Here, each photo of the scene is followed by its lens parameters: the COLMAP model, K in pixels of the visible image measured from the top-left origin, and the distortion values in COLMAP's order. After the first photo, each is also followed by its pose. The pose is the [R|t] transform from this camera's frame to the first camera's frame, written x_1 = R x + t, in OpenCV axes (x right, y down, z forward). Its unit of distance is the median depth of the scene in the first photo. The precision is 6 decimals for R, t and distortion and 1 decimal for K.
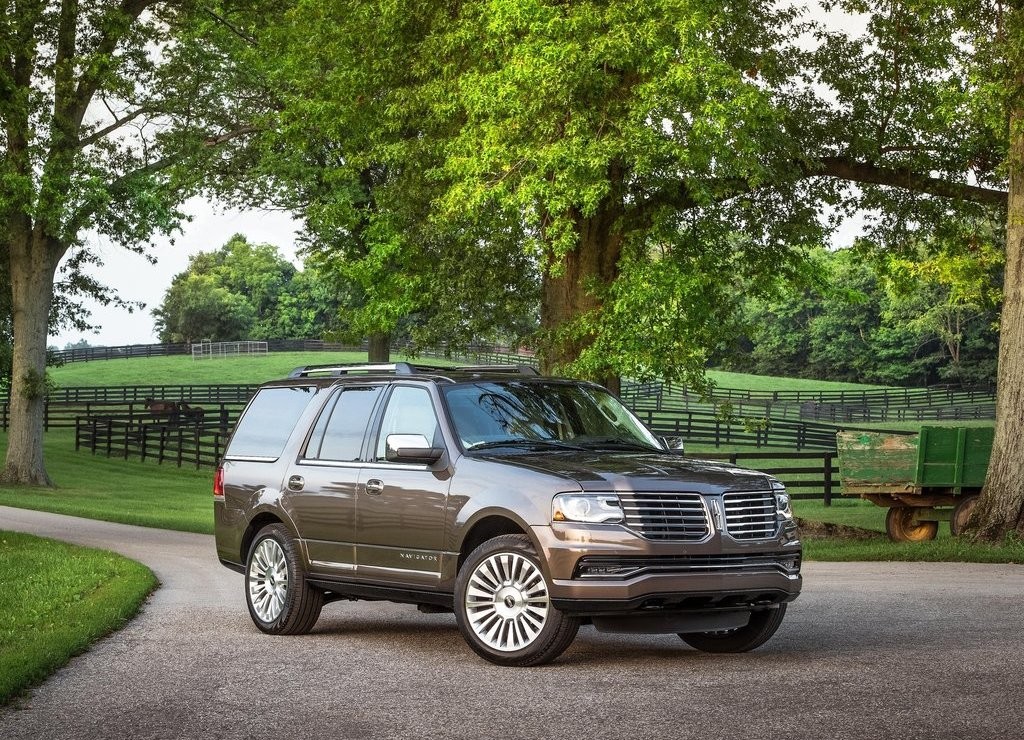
lens RADIAL K [[2713.9, 0, 512.0], [0, 2713.9, 370.0], [0, 0, 1]] dist [-0.224424, 0.038196]
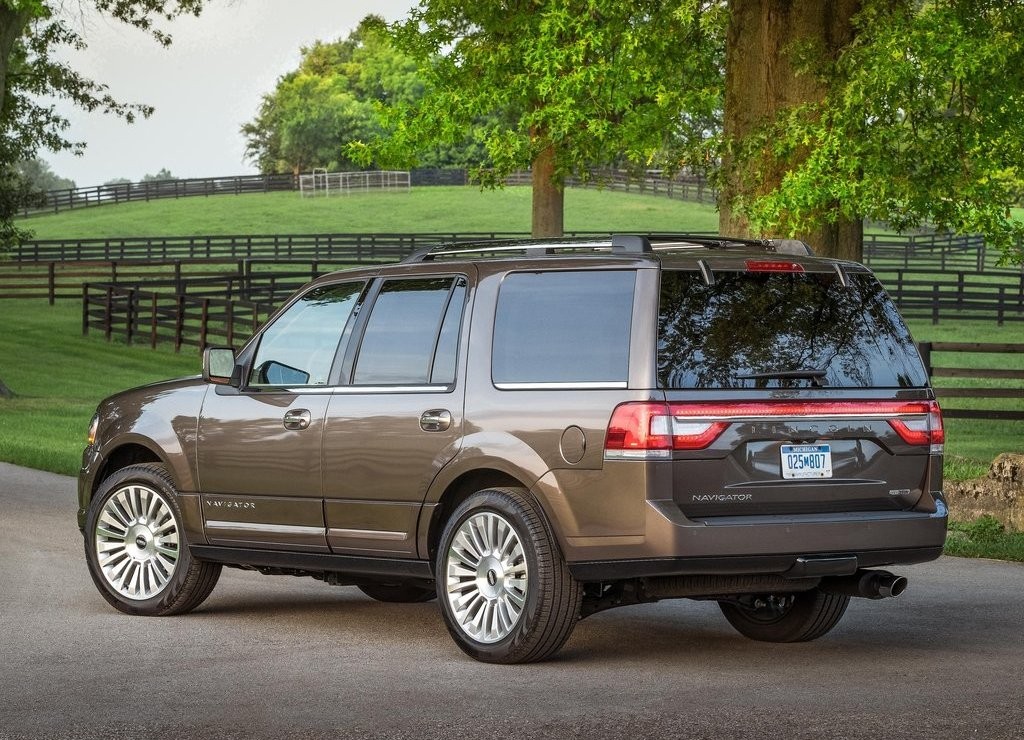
lens RADIAL K [[3563.8, 0, 512.0], [0, 3563.8, 370.0], [0, 0, 1]] dist [0.078638, 0.798114]
pose [[0.996465, 0.001321, -0.084001, 0.020003], [0.002361, 0.999041, 0.043713, 0.000699], [0.083978, -0.043757, 0.995506, 0.164352]]
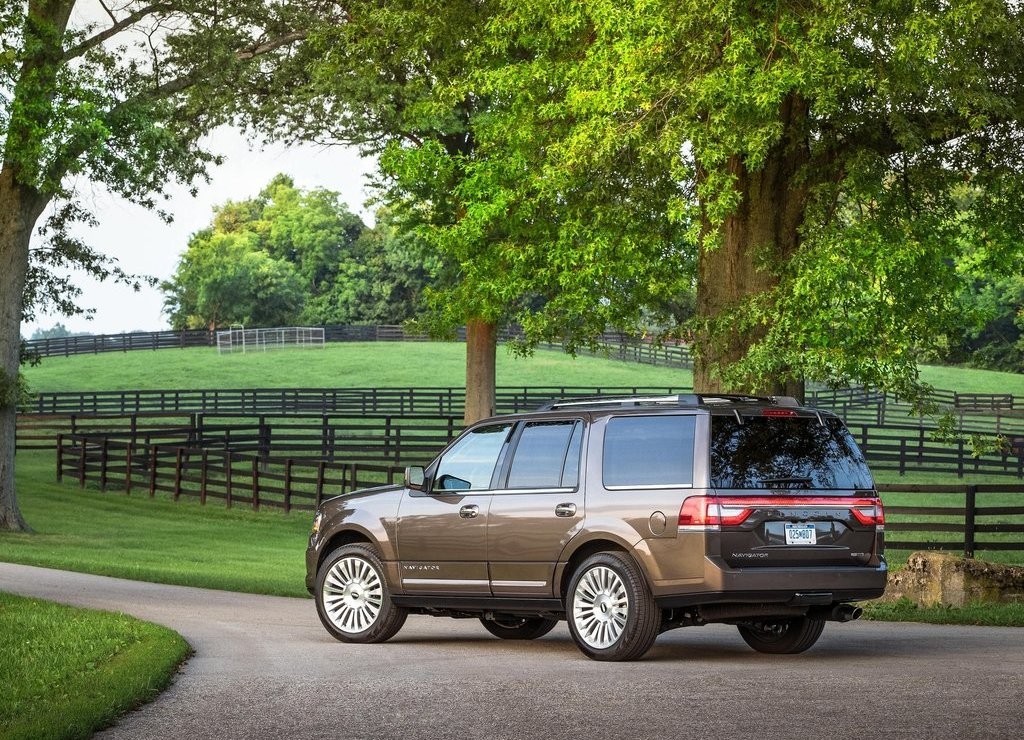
lens RADIAL K [[4000.7, 0, 474.3], [0, 4000.7, 383.5], [0, 0, 1]] dist [0.091515, 4.942937]
pose [[0.998665, -0.000802, -0.051658, 0.004353], [0.001046, 0.999988, 0.004705, -0.001345], [0.051654, -0.004753, 0.998654, -0.065543]]
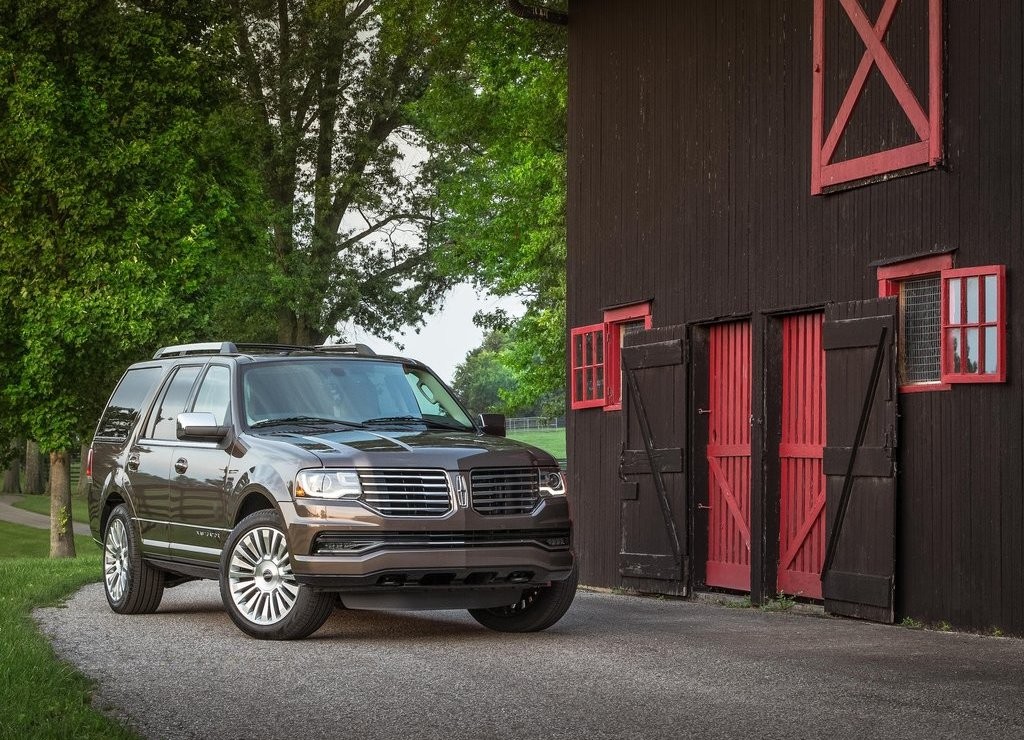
lens RADIAL K [[3563.8, 0, 512.0], [0, 3563.8, 370.0], [0, 0, 1]] dist [0.078638, 0.798114]
pose [[0.990229, -0.009351, -0.139139, 0.130320], [0.005940, 0.999672, -0.024912, 0.008097], [0.139326, 0.023842, 0.989959, -0.524130]]
